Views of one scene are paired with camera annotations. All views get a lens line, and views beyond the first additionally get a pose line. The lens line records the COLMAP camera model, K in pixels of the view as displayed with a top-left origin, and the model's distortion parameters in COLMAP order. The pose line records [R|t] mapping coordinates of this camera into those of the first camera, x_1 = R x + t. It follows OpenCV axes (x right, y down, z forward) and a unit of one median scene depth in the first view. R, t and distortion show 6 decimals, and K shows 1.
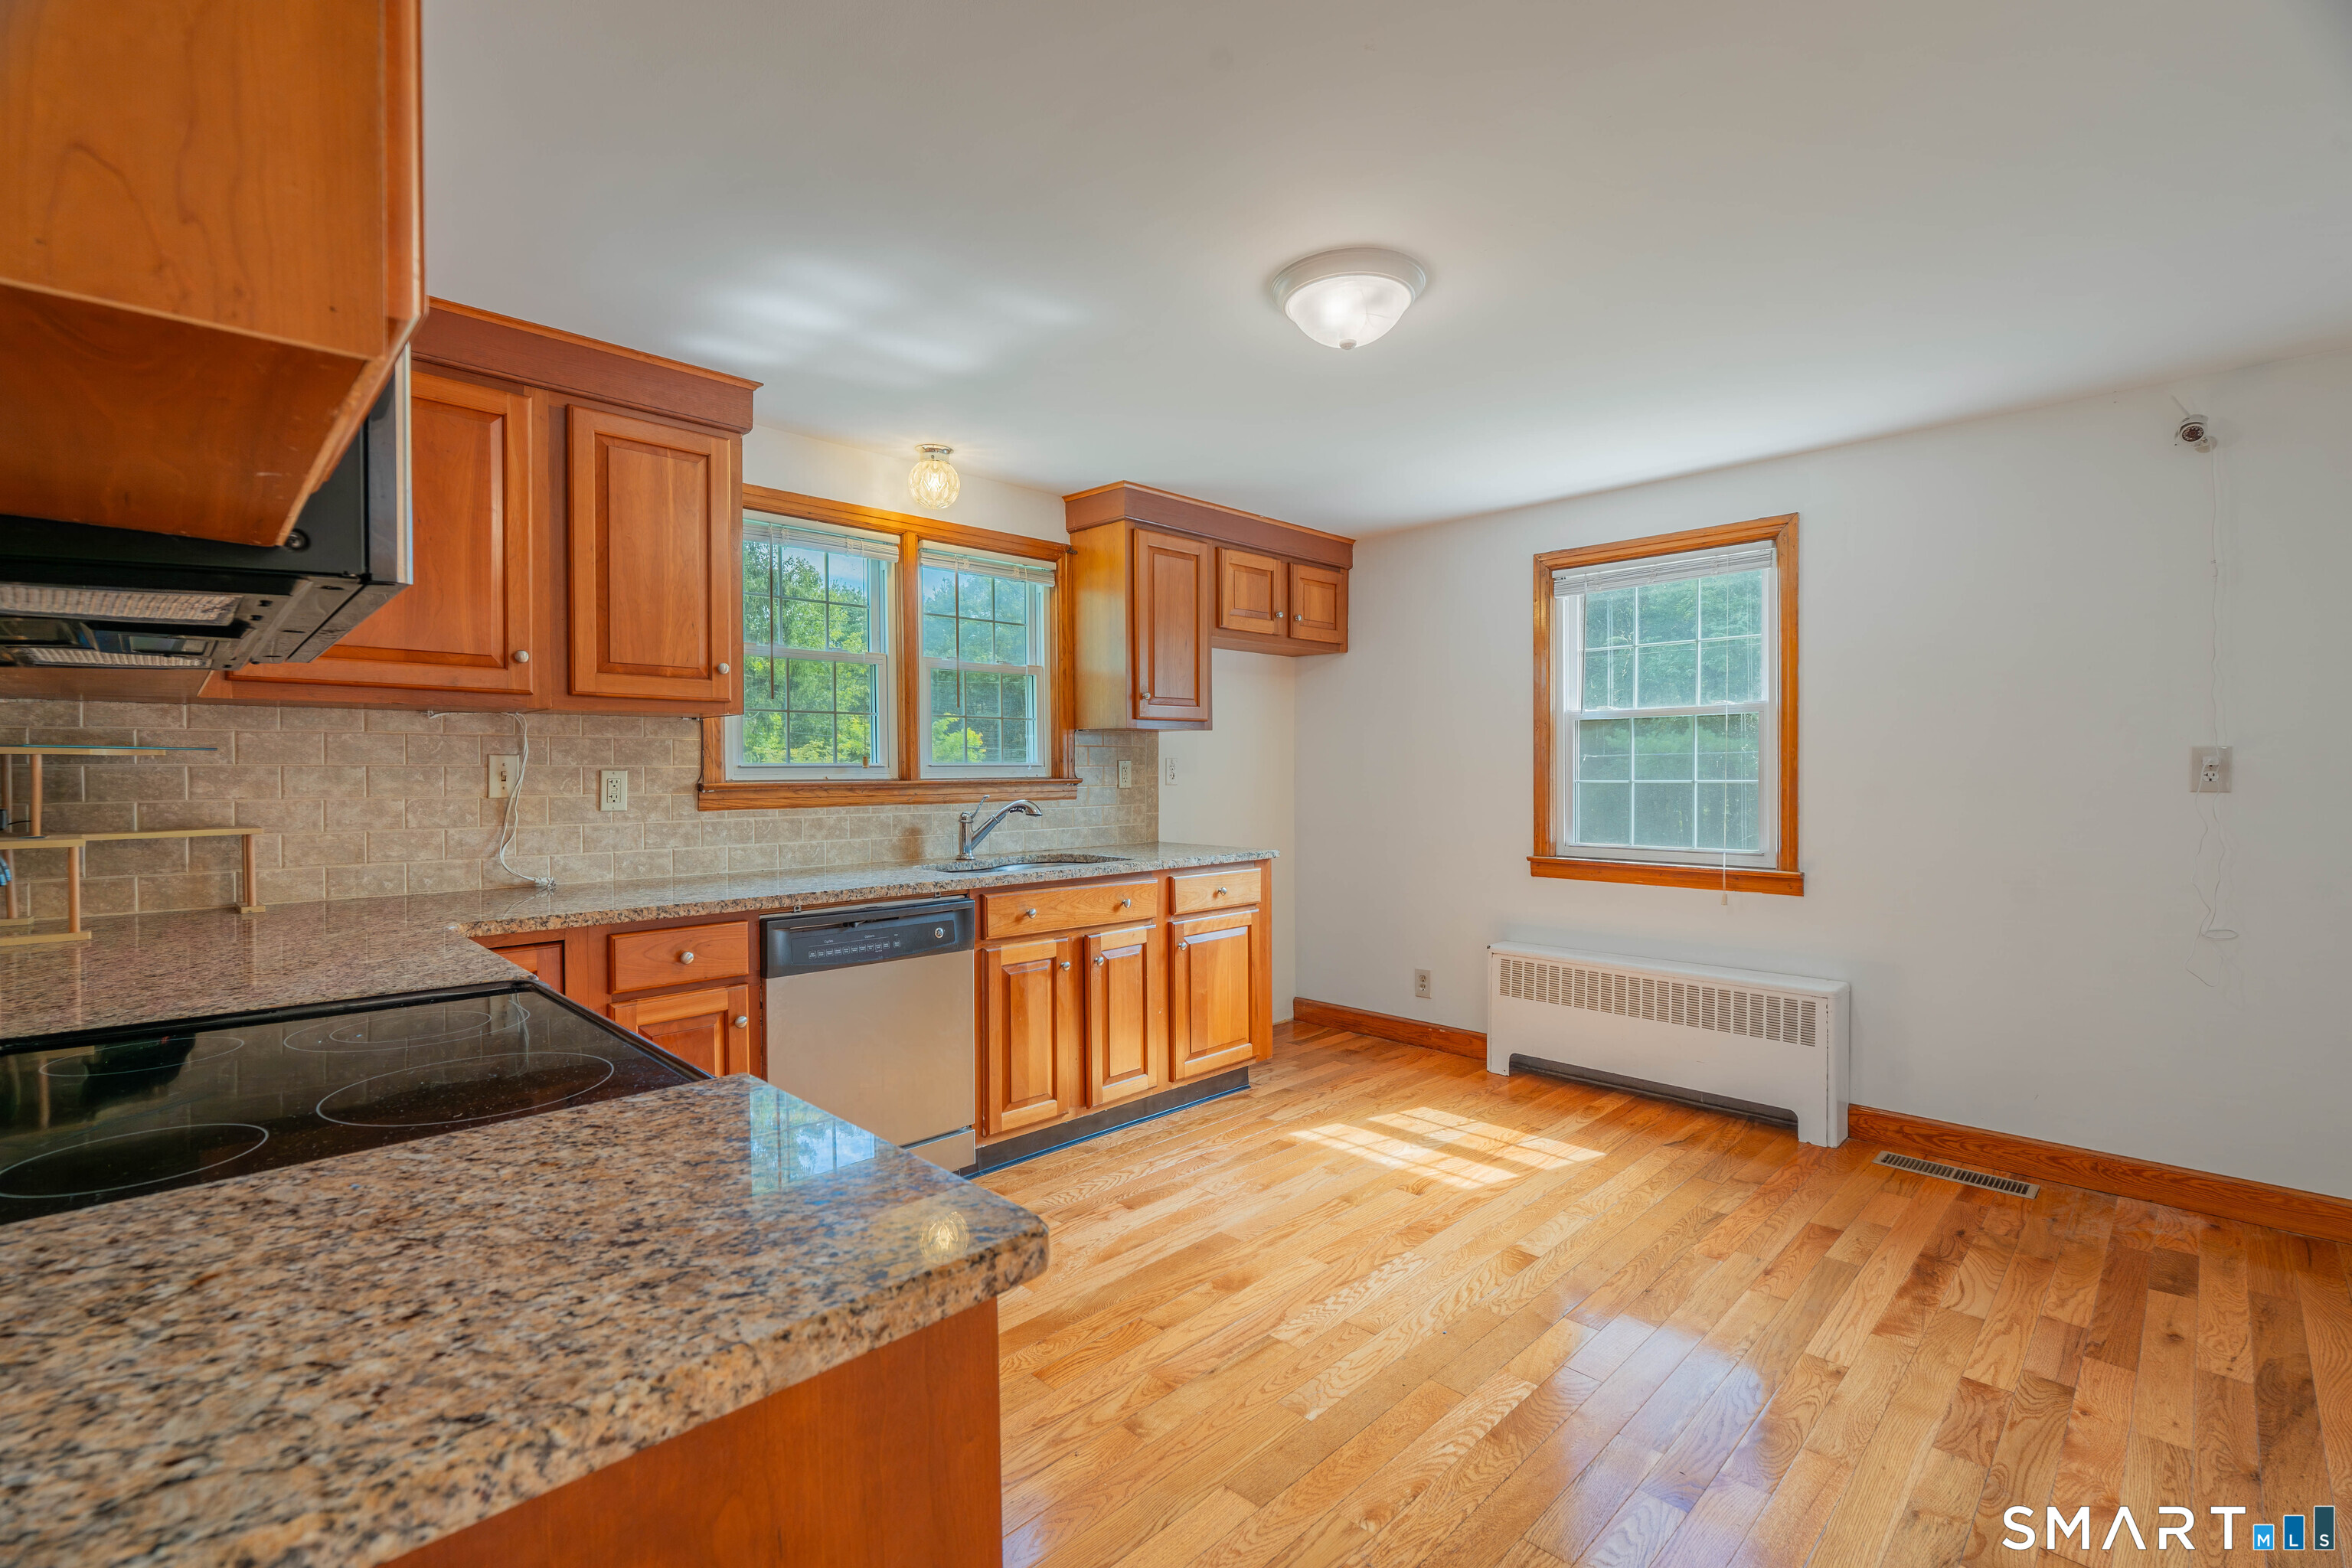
lens RADIAL K [[1076.7, 0, 1179.7], [0, 1076.7, 781.6], [0, 0, 1]] dist [-0.005540, 0.000243]
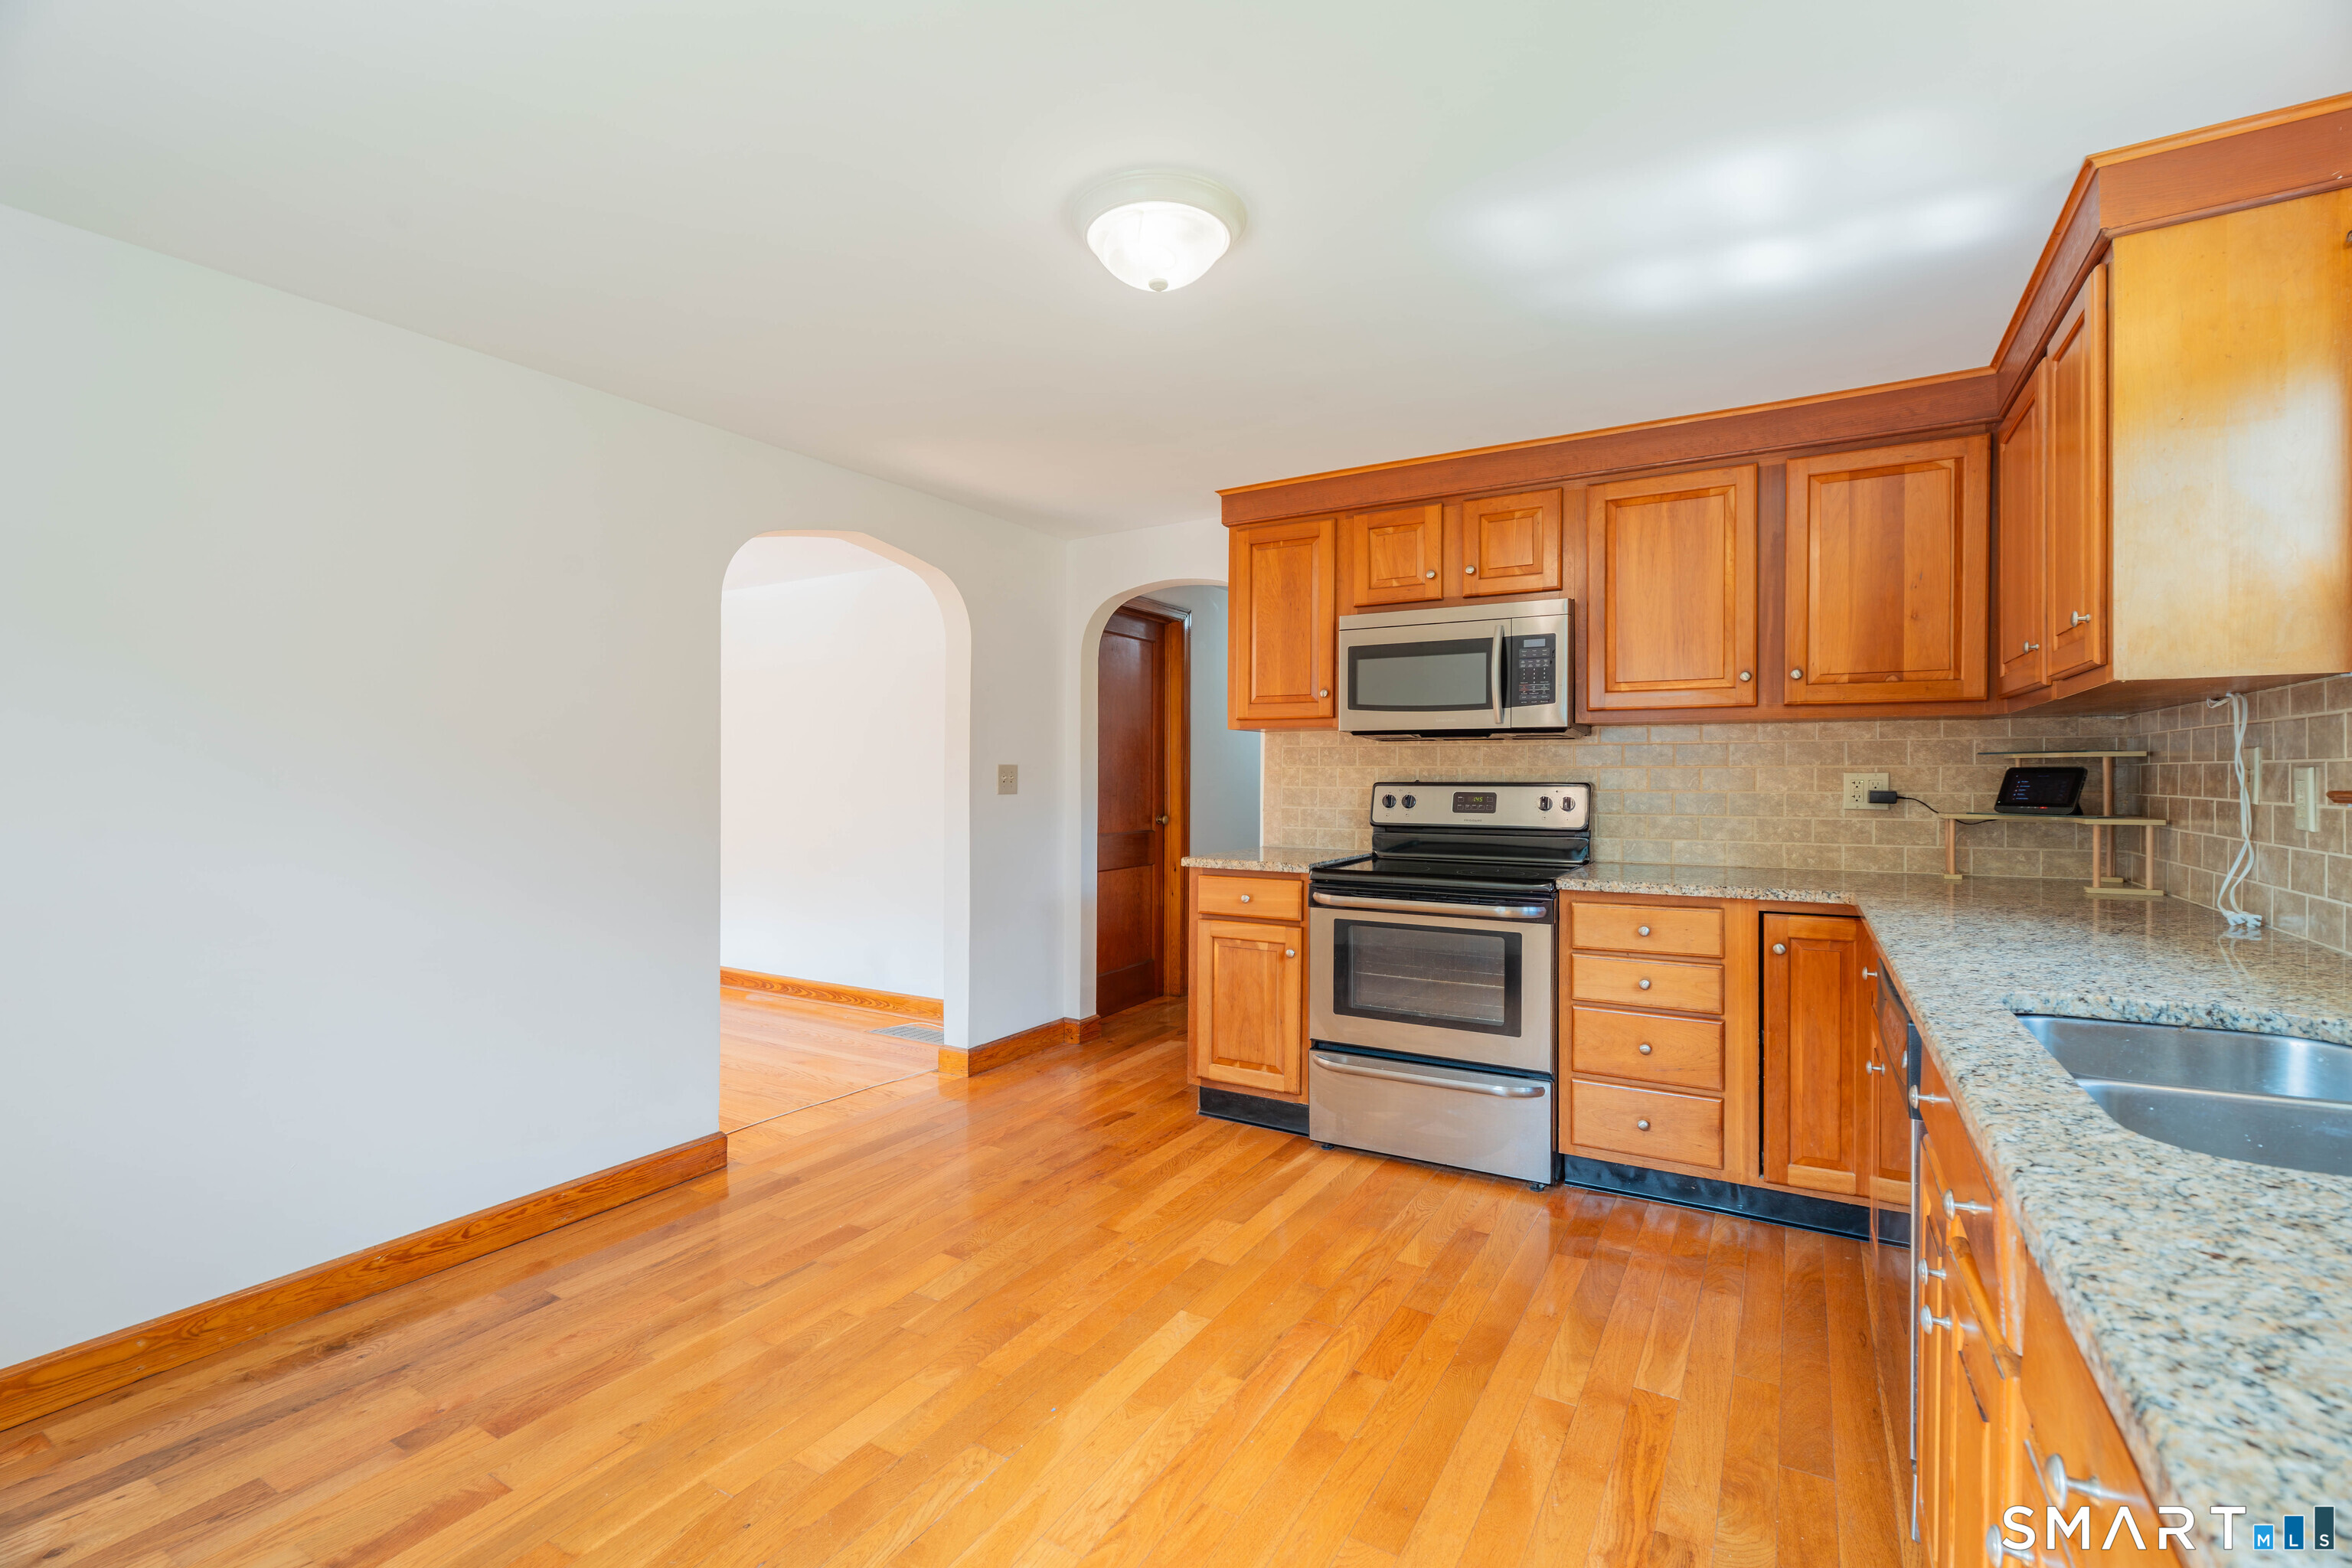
lens RADIAL K [[1043.9, 0, 1056.1], [0, 1043.9, 779.8], [0, 0, 1]] dist [-0.001382, -0.000053]
pose [[-0.992153, 0.004873, -0.124937, 0.237276], [0.003201, 0.999903, 0.013581, -0.011005], [0.124991, 0.013074, -0.992072, 1.247990]]
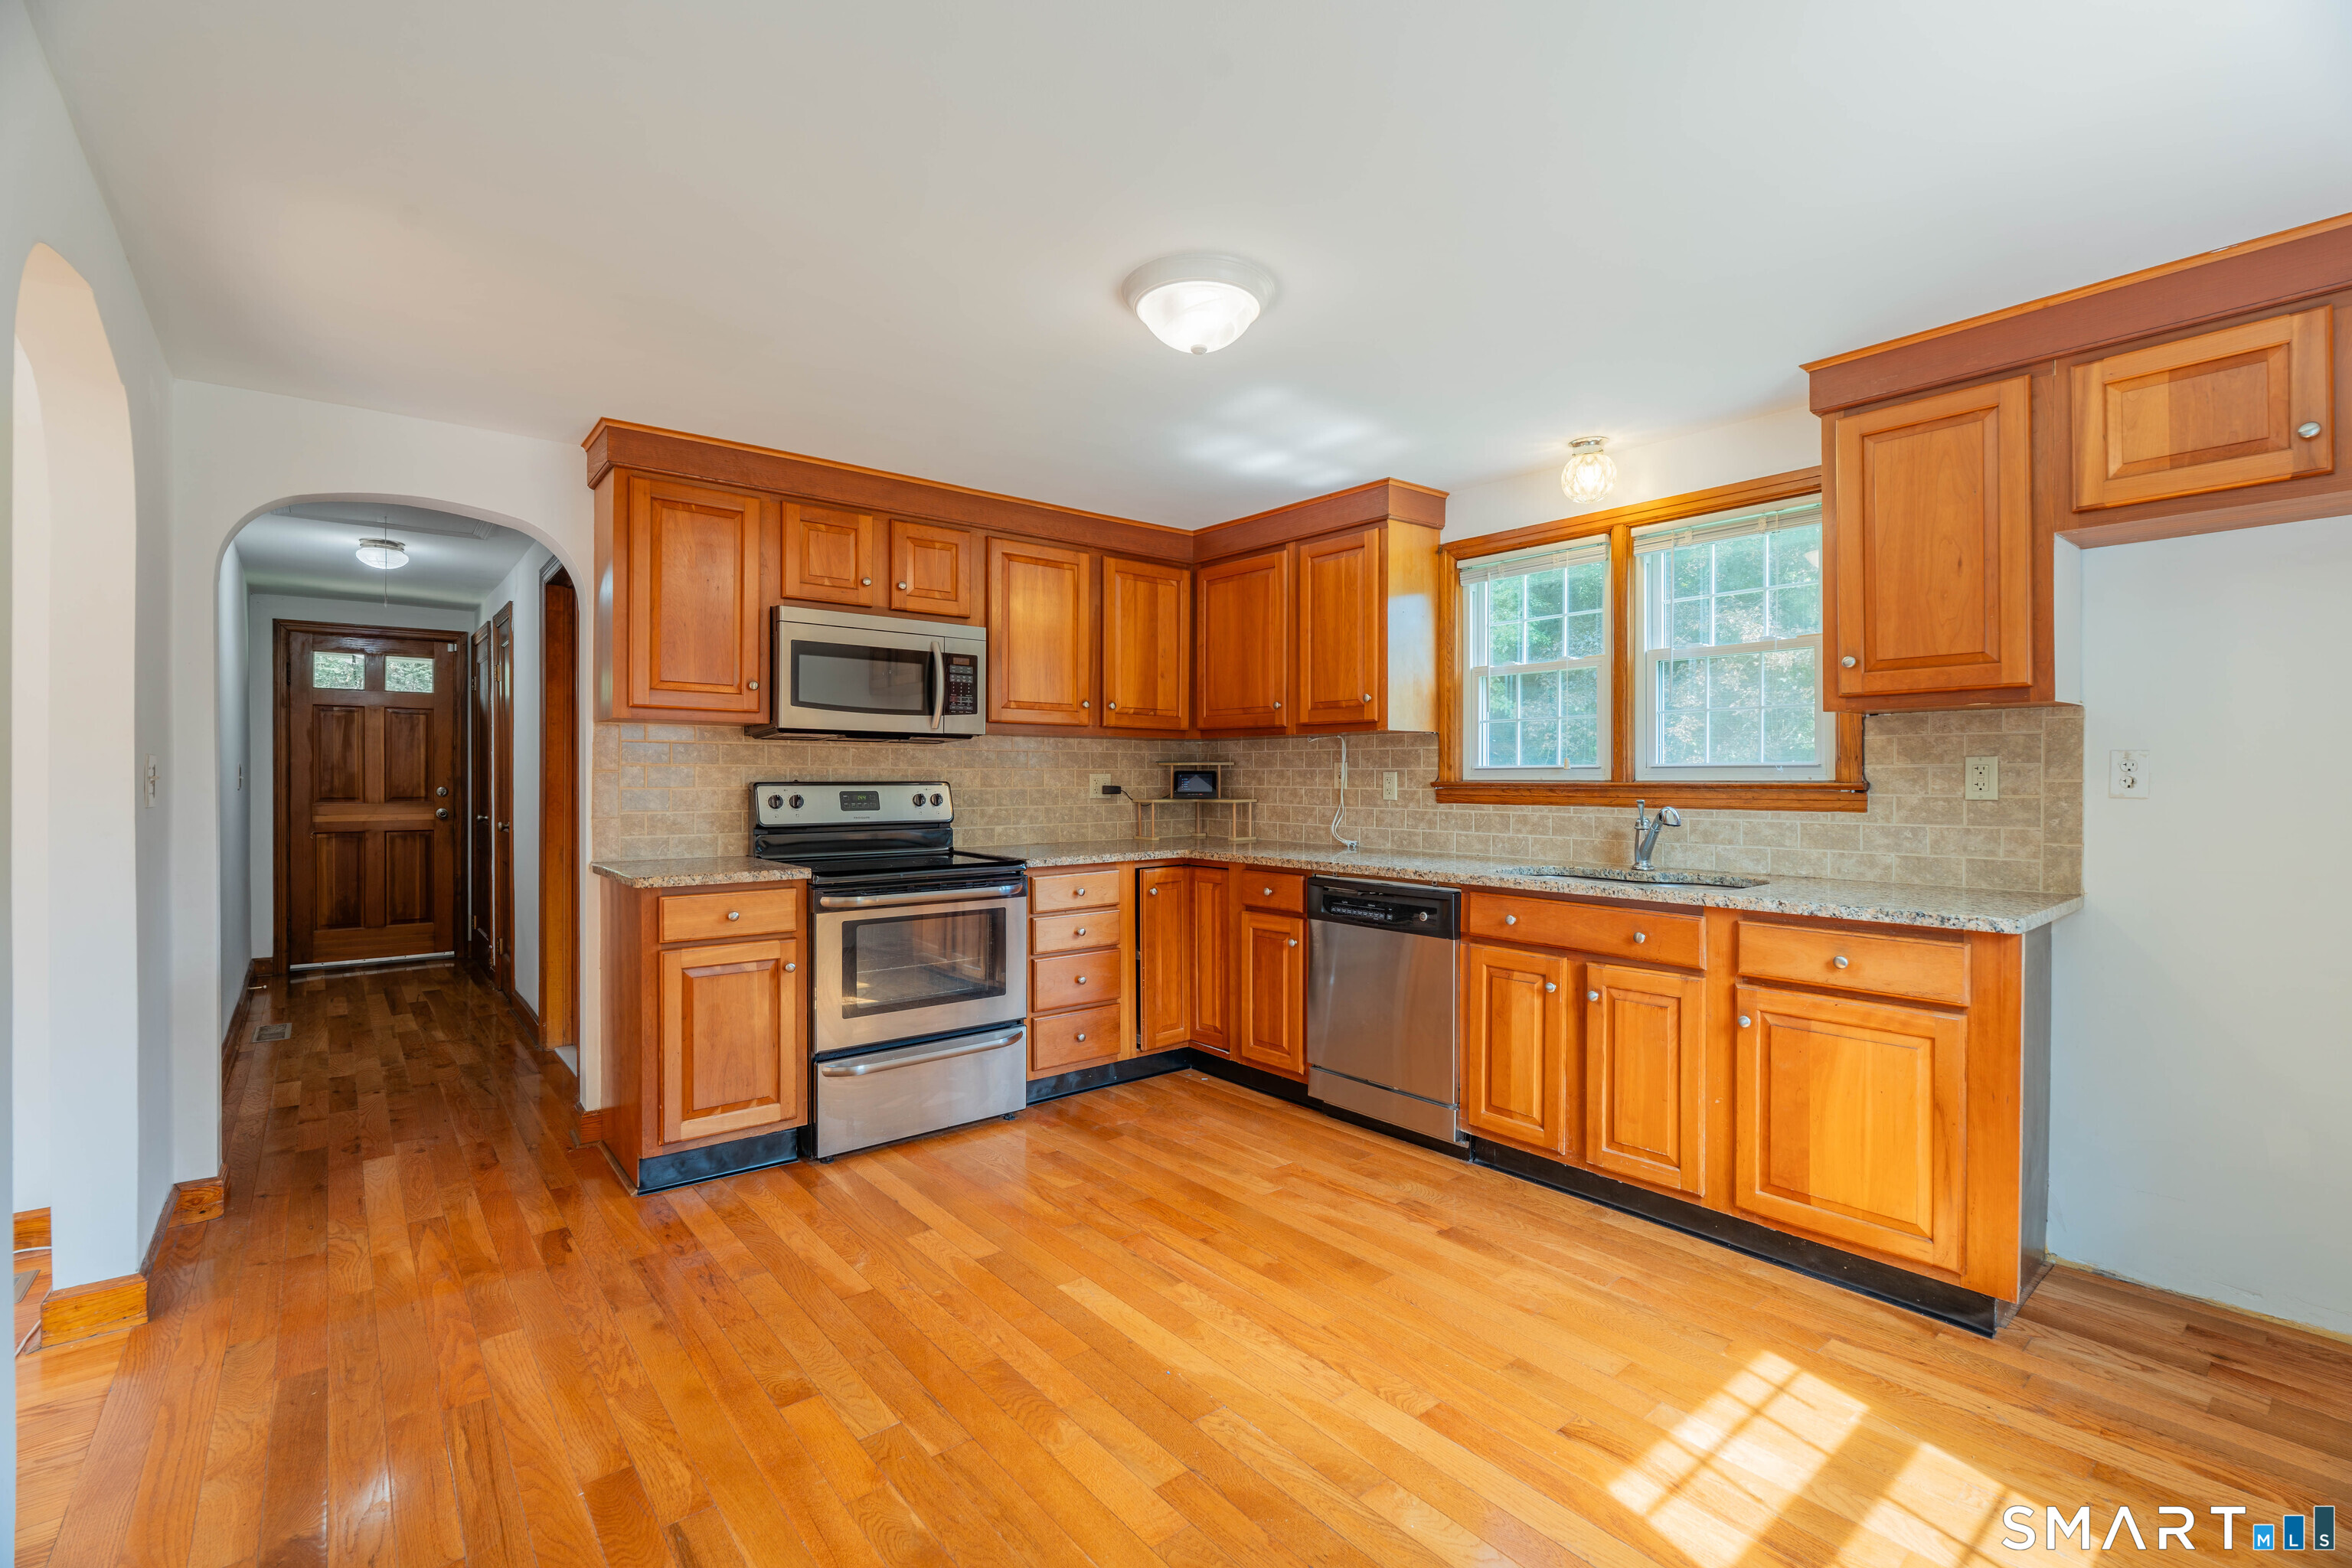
lens RADIAL K [[1126.1, 0, 1195.9], [0, 1126.1, 781.1], [0, 0, 1]] dist [-0.002265, -0.000229]
pose [[-0.141811, 0.009663, -0.989847, 0.820137], [-0.009249, 0.999896, 0.011086, -0.010010], [0.989851, 0.010727, -0.141707, 0.783612]]
